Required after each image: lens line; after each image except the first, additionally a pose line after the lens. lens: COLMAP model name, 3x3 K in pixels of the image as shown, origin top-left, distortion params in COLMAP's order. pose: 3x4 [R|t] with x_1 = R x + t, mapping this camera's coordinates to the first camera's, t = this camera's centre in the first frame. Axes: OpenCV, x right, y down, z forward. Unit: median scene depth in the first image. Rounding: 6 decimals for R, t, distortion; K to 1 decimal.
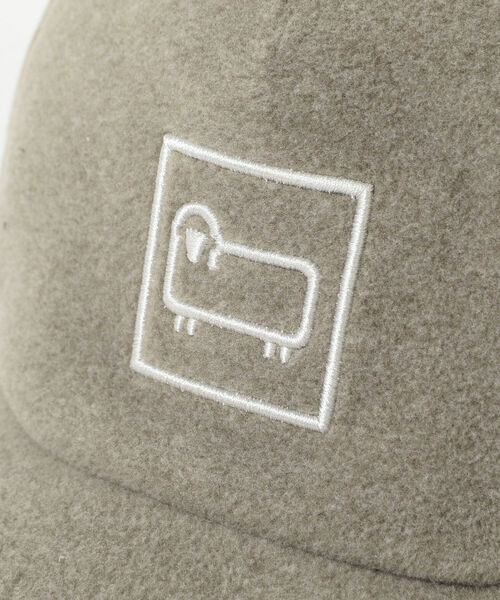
lens RADIAL K [[3555.4, 0, 250.1], [0, 3555.4, 300.9], [0, 0, 1]] dist [0.249433, 0.000000]
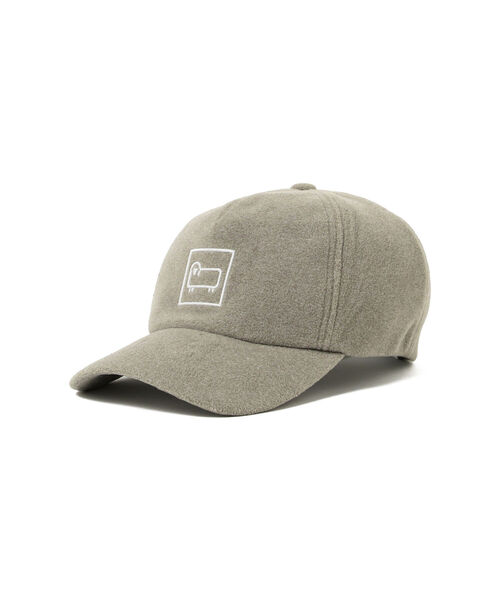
lens RADIAL K [[3555.4, 0, 250.1], [0, 3555.4, 299.9], [0, 0, 1]] dist [0.249433, 0.000000]
pose [[0.991935, 0.032760, -0.122439, 0.561443], [-0.080290, 0.909886, -0.407015, 1.710592], [0.098072, 0.413563, 0.905178, -2.746811]]
